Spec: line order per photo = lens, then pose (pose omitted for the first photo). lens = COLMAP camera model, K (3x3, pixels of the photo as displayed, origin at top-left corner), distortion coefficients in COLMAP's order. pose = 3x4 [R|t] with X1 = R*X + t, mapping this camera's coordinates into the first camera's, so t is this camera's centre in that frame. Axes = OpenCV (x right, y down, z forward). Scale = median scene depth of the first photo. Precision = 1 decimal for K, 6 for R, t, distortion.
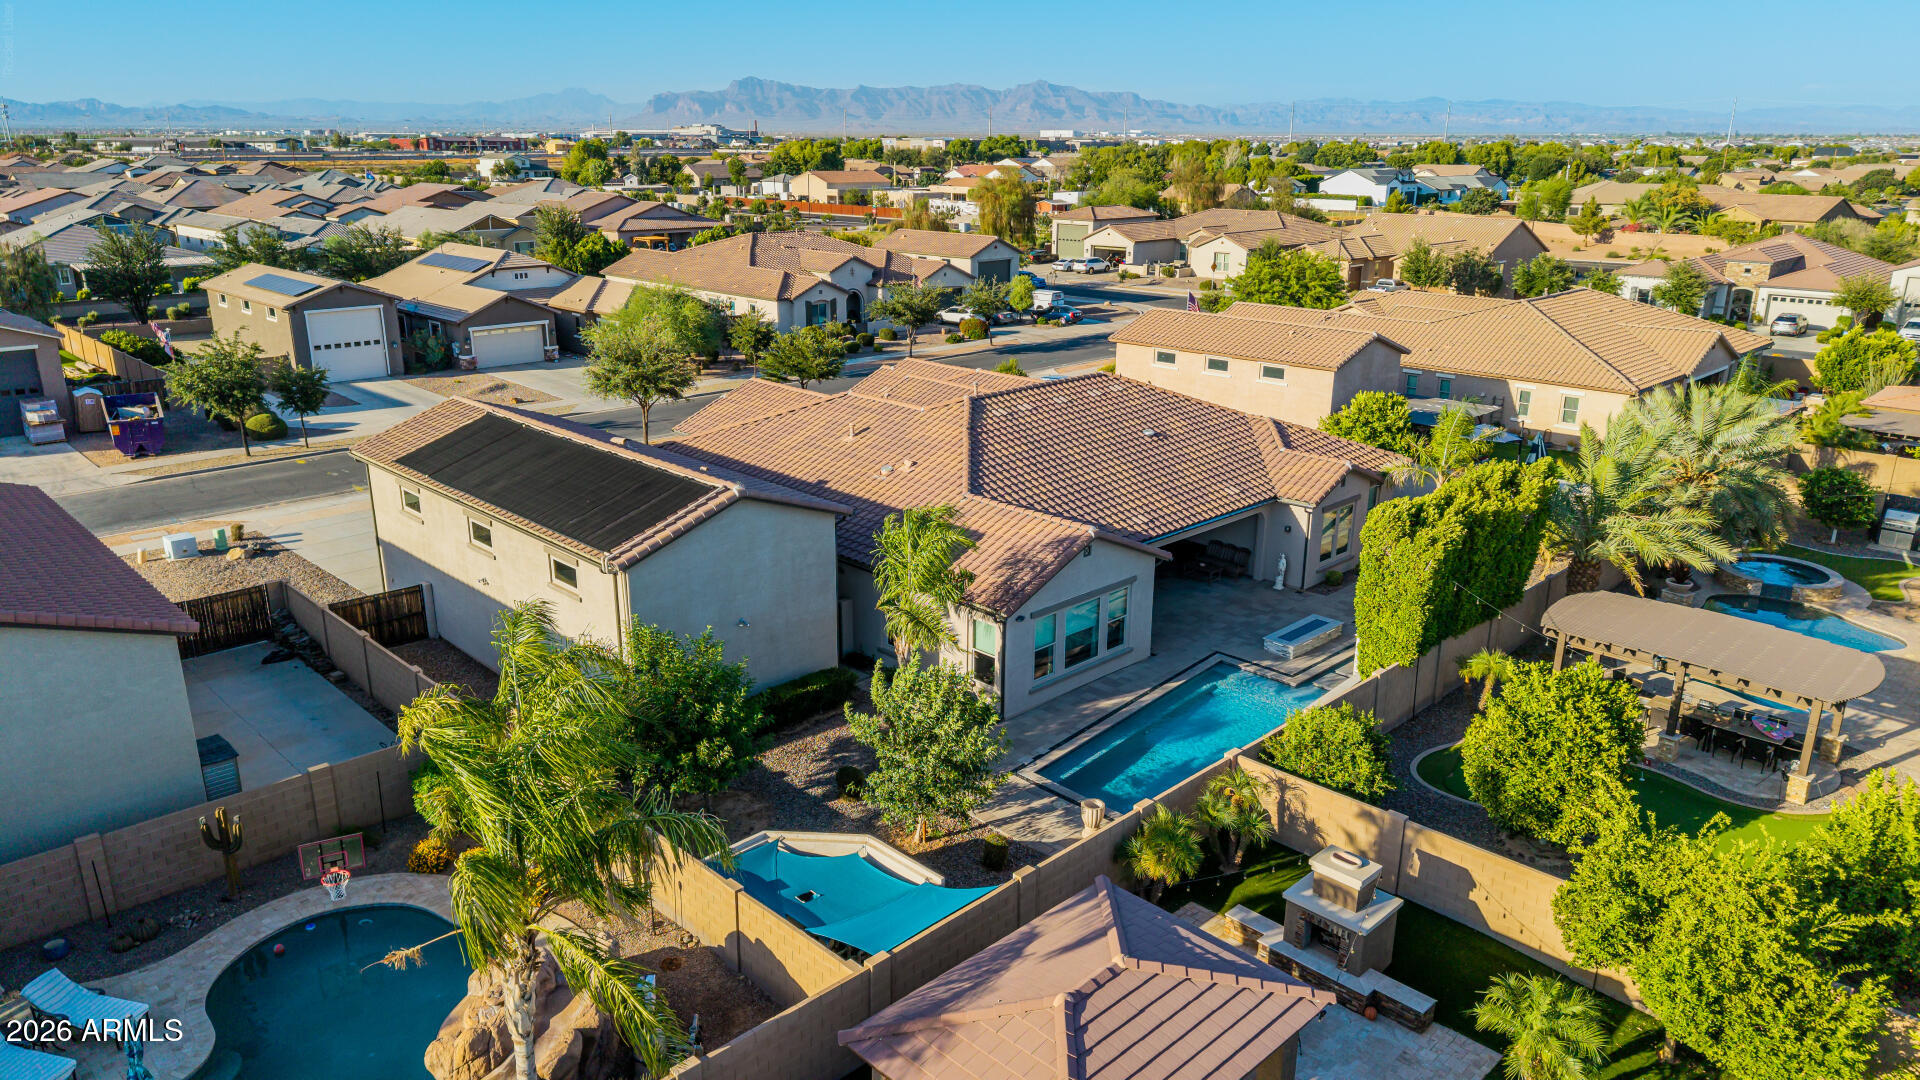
lens RADIAL K [[1270.9, 0, 960.0], [0, 1270.9, 540.0], [0, 0, 1]] dist [0.025385, -0.030655]
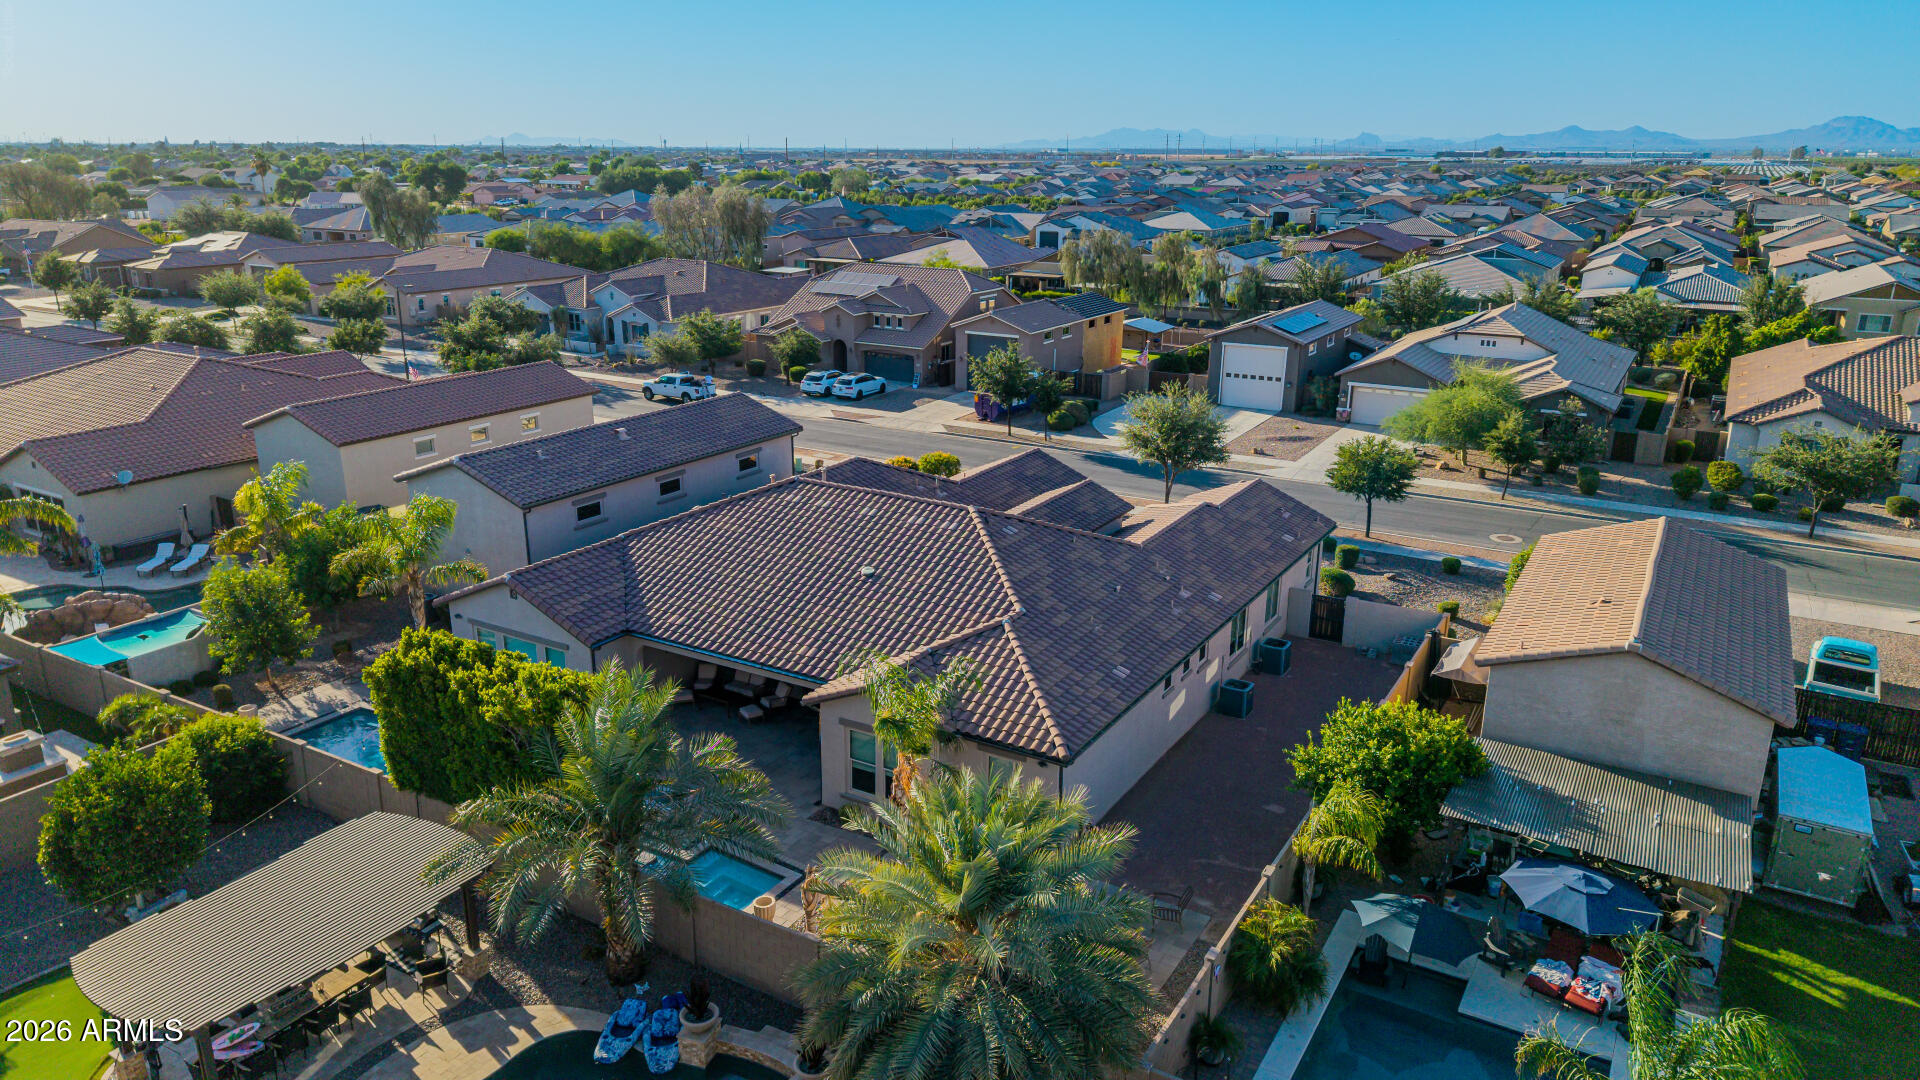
lens RADIAL K [[1270.9, 0, 960.0], [0, 1270.9, 540.0], [0, 0, 1]] dist [0.025385, -0.030655]
pose [[0.261049, 0.279571, -0.923956, 0.489970], [-0.295824, 0.934261, 0.199109, -0.151658], [0.918881, 0.221352, 0.326591, 0.387908]]
